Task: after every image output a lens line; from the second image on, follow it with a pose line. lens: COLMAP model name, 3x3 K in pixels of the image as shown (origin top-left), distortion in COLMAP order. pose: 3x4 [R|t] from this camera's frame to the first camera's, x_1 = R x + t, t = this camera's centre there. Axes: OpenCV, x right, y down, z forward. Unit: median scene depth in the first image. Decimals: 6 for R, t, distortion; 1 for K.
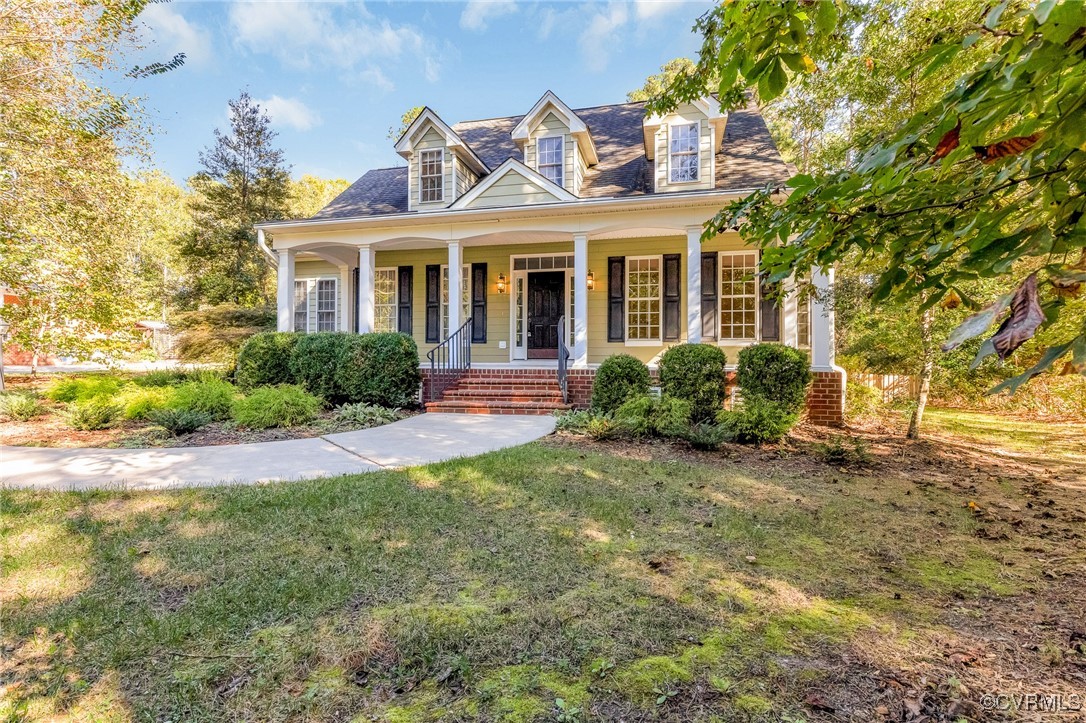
lens RADIAL K [[523.3, 0, 537.2], [0, 523.3, 350.2], [0, 0, 1]] dist [-0.001206, -0.000303]
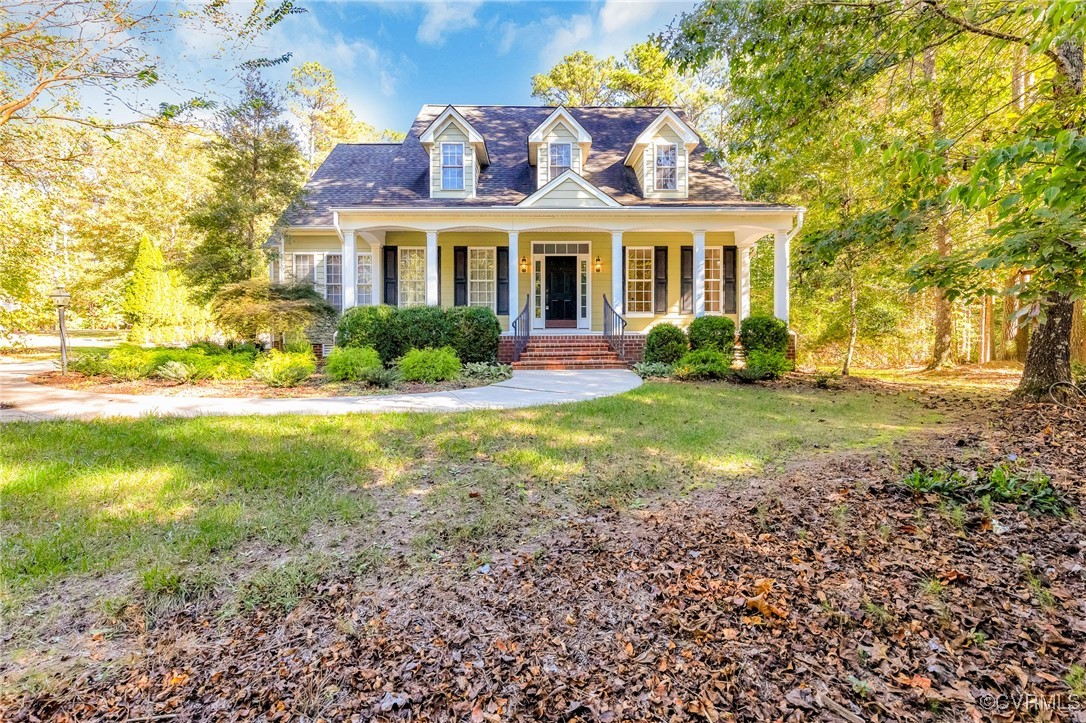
lens RADIAL K [[523.3, 0, 562.1], [0, 523.3, 330.2], [0, 0, 1]] dist [-0.001206, -0.000303]
pose [[0.960200, -0.006767, 0.279230, -0.323117], [0.002197, 0.999859, 0.016676, 0.001894], [-0.279304, -0.015399, 0.960079, -0.169400]]
